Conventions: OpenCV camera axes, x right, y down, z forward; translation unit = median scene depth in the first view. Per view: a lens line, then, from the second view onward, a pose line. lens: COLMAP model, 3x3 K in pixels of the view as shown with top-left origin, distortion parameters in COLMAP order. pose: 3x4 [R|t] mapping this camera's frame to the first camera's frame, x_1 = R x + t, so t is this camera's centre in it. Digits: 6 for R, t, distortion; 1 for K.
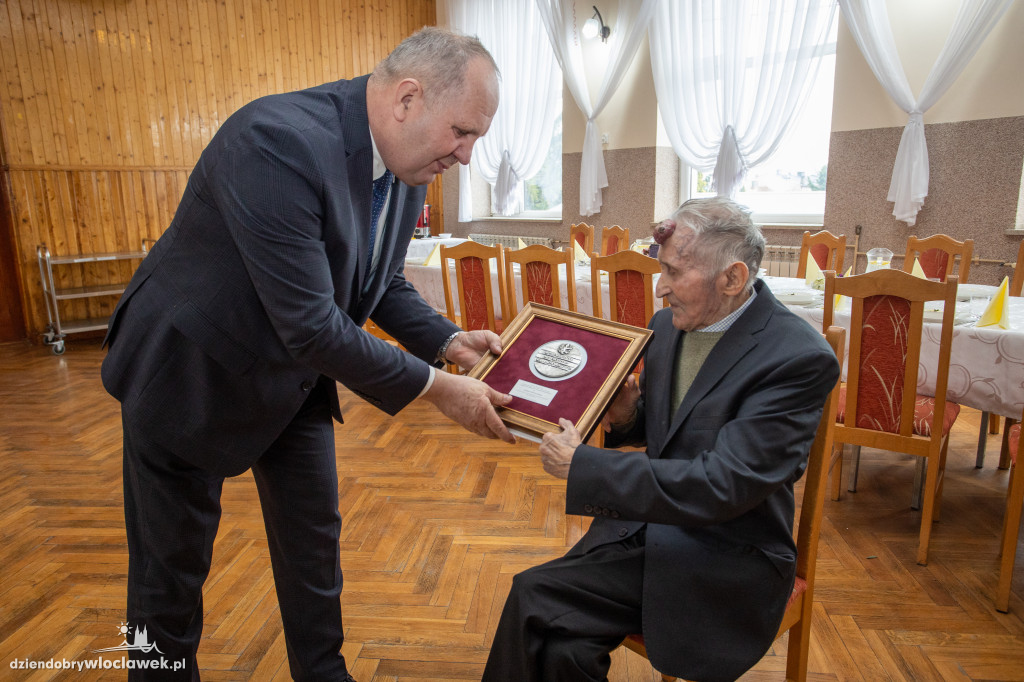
lens RADIAL K [[724.5, 0, 507.3], [0, 724.5, 347.6], [0, 0, 1]] dist [-0.044395, 0.064113]
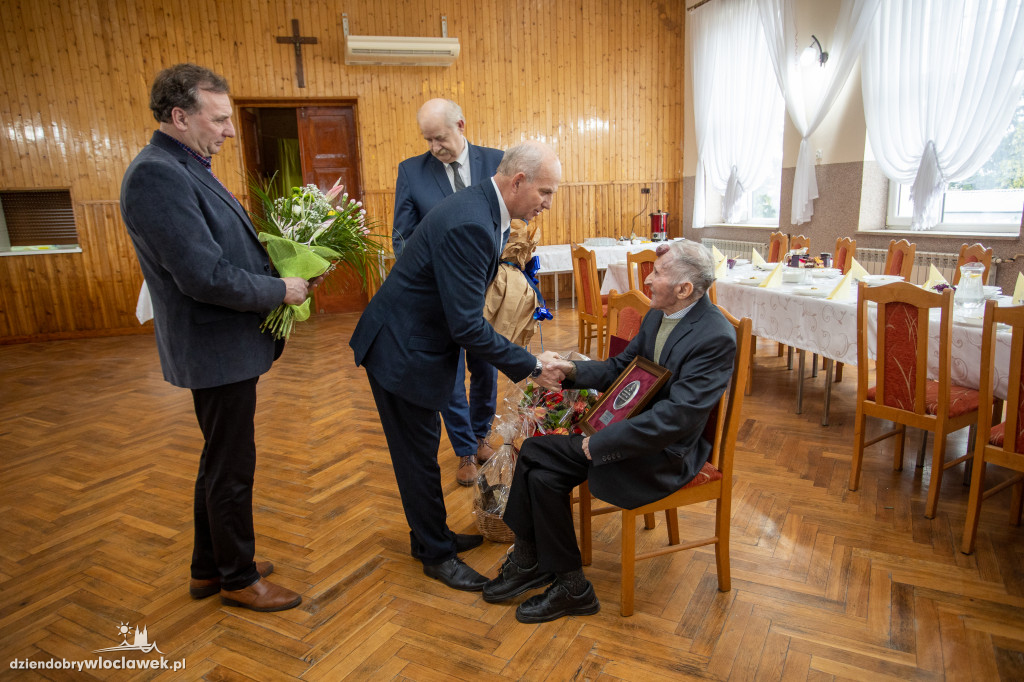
lens RADIAL K [[671.9, 0, 509.5], [0, 671.9, 350.8], [0, 0, 1]] dist [-0.051547, 0.055754]
pose [[0.917872, 0.070872, -0.390497, 0.132121], [-0.062438, 0.997460, 0.034269, 0.006352], [0.391934, -0.007073, 0.919966, -0.138586]]
